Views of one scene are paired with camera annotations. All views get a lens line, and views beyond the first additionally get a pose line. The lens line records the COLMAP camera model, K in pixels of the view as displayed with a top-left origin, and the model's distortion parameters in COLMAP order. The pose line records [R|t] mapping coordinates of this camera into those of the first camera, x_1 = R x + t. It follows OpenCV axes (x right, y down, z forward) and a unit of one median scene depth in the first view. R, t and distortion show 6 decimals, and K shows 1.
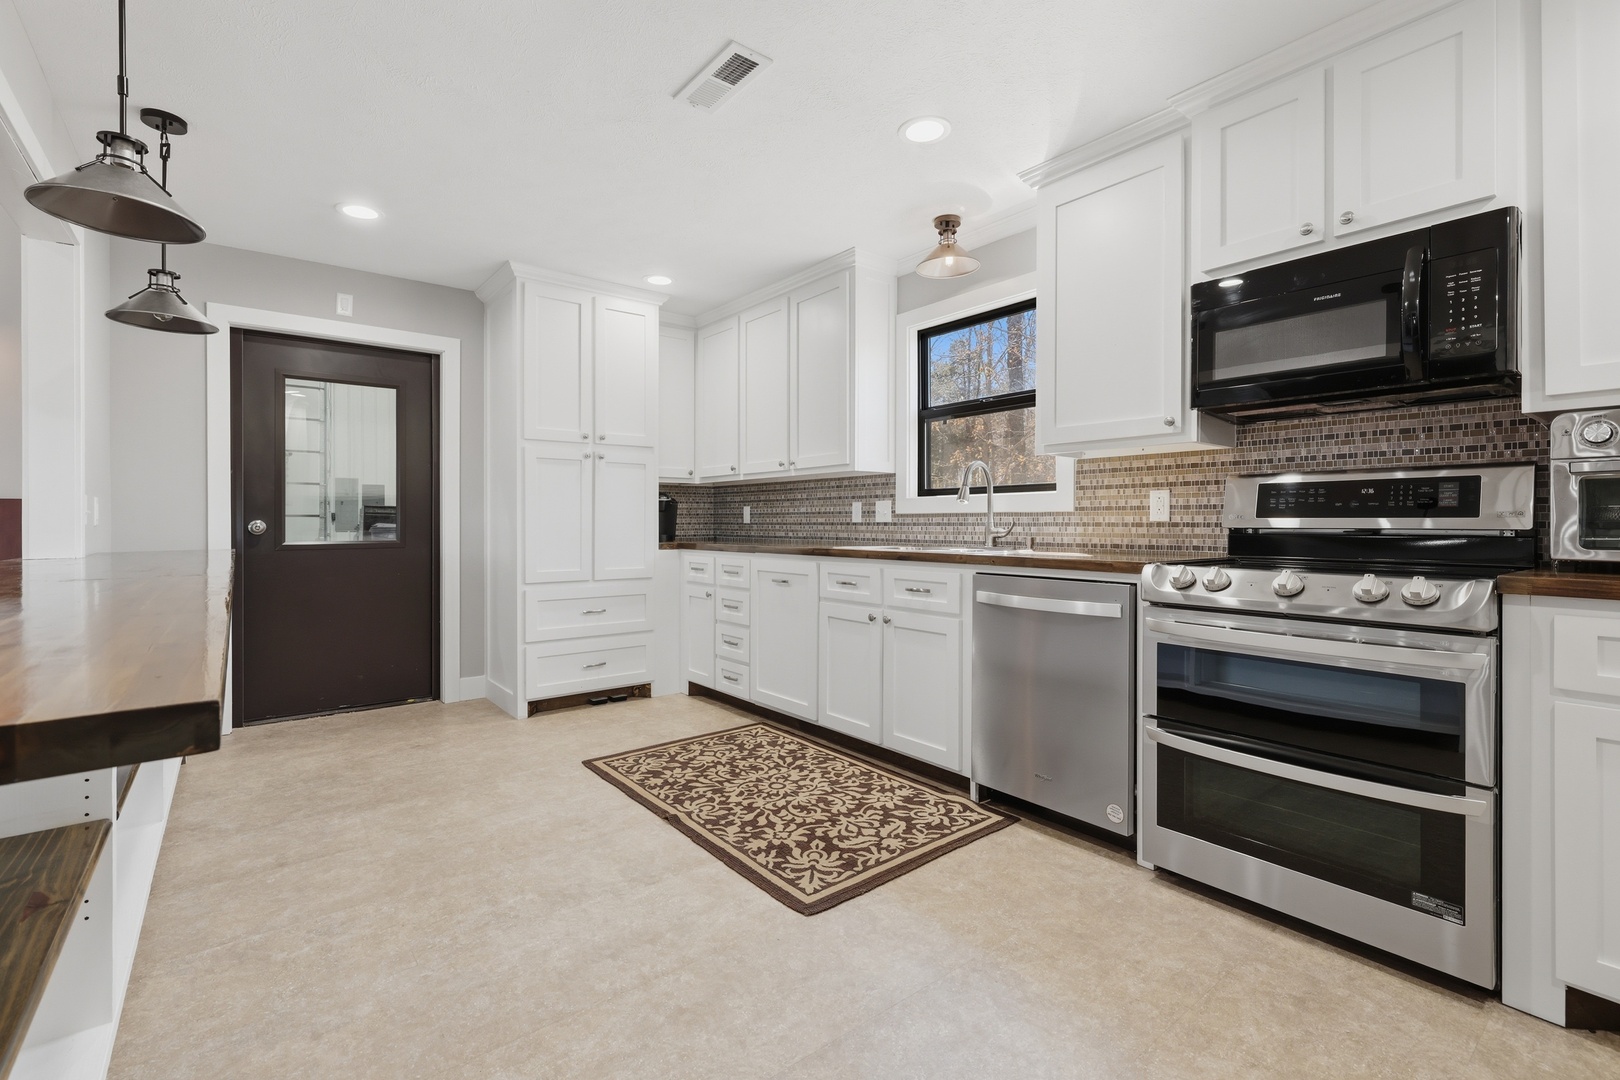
lens RADIAL K [[721.8, 0, 804.5], [0, 721.8, 523.0], [0, 0, 1]] dist [0.000283, 0.000032]
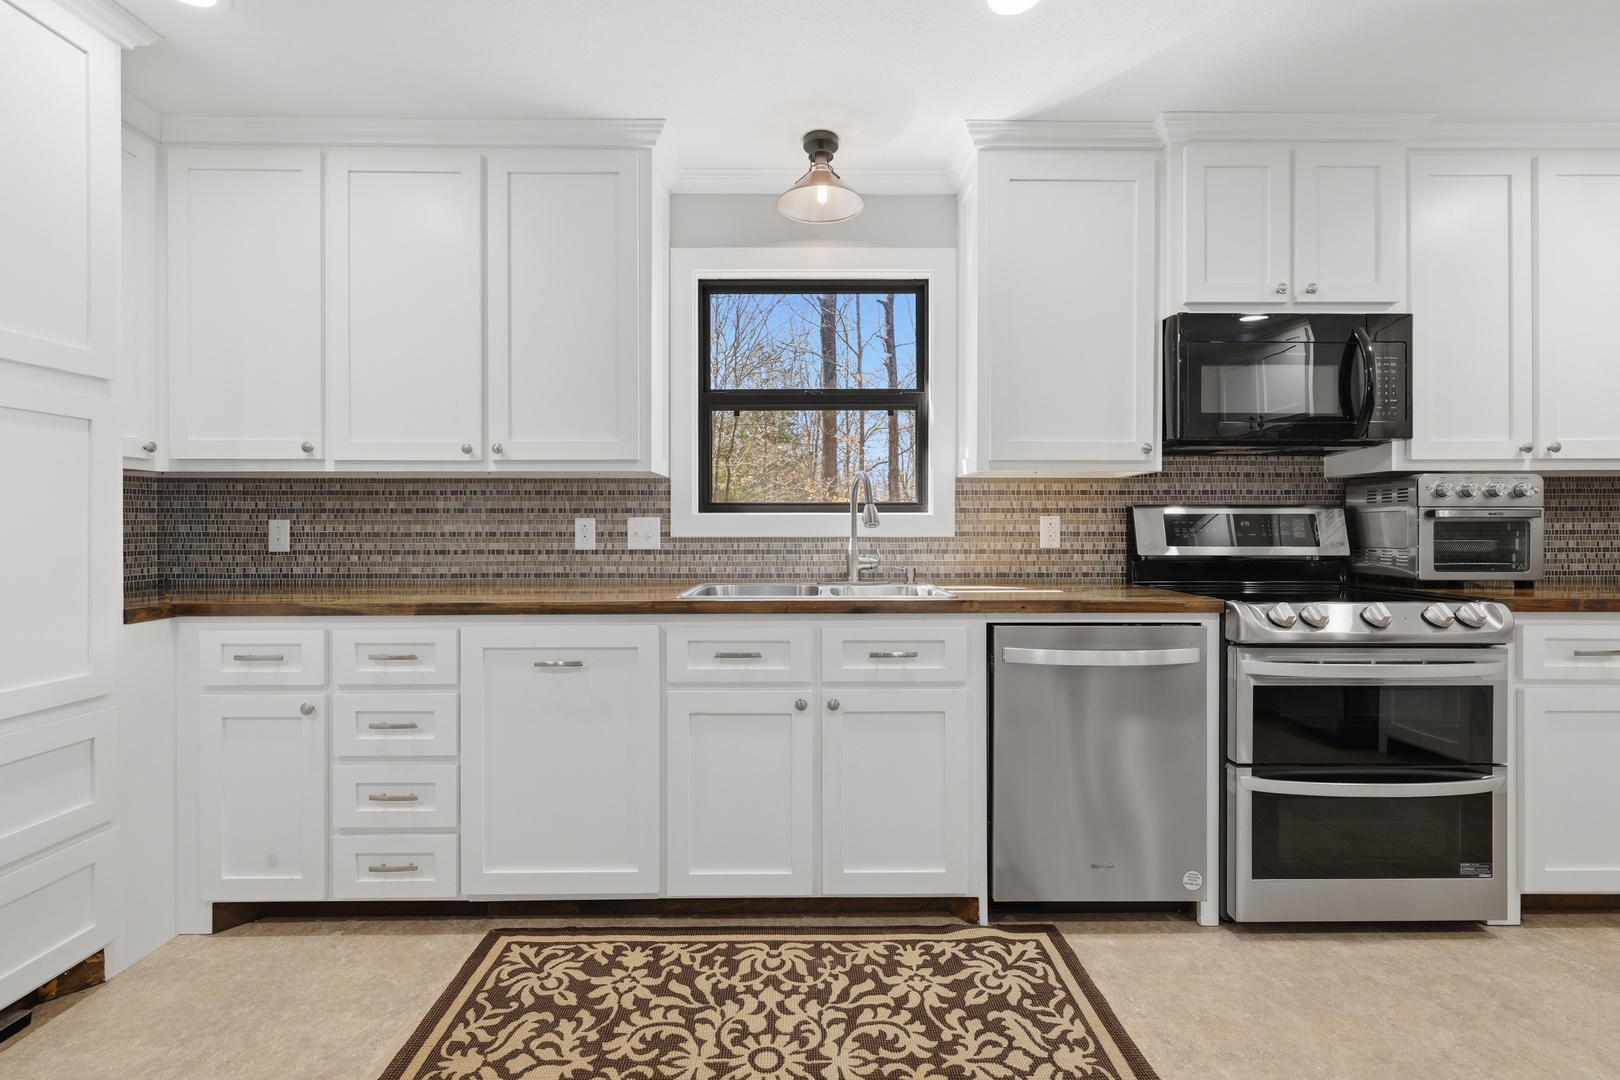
lens RADIAL K [[691.7, 0, 813.0], [0, 691.7, 529.6], [0, 0, 1]] dist [0.000125, 0.000064]
pose [[0.612461, -0.005821, 0.790479, -0.427687], [0.000983, 0.999978, 0.006602, -0.033086], [-0.790500, -0.003266, 0.612453, 0.671685]]
